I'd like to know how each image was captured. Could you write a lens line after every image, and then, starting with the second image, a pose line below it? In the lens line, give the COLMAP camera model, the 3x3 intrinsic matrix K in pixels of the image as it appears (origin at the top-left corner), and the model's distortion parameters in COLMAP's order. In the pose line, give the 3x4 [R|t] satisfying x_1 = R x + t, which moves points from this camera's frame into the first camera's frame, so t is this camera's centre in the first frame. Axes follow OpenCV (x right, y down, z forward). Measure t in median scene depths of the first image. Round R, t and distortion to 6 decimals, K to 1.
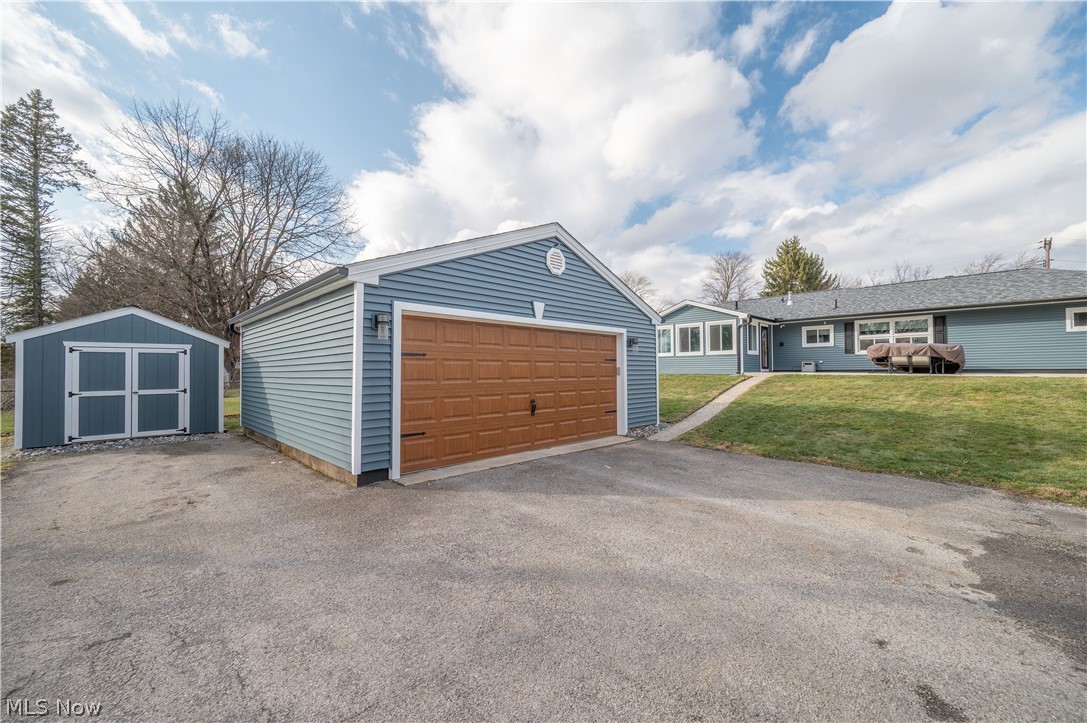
lens RADIAL K [[431.6, 0, 547.6], [0, 431.6, 359.7], [0, 0, 1]] dist [-0.001464, -0.000141]
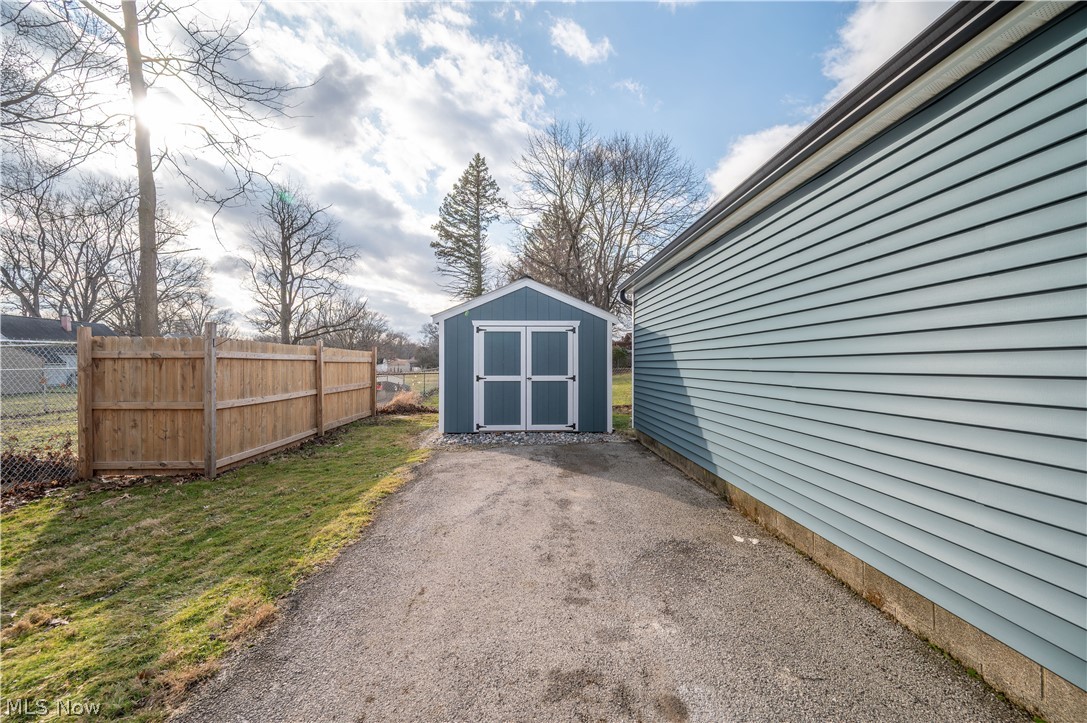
lens RADIAL K [[431.6, 0, 547.6], [0, 431.6, 359.7], [0, 0, 1]] dist [-0.001464, -0.000141]
pose [[0.745904, 0.004348, -0.666039, -0.338397], [0.007190, 0.999868, 0.014579, 0.025256], [0.666014, -0.015663, 0.745775, 0.363735]]
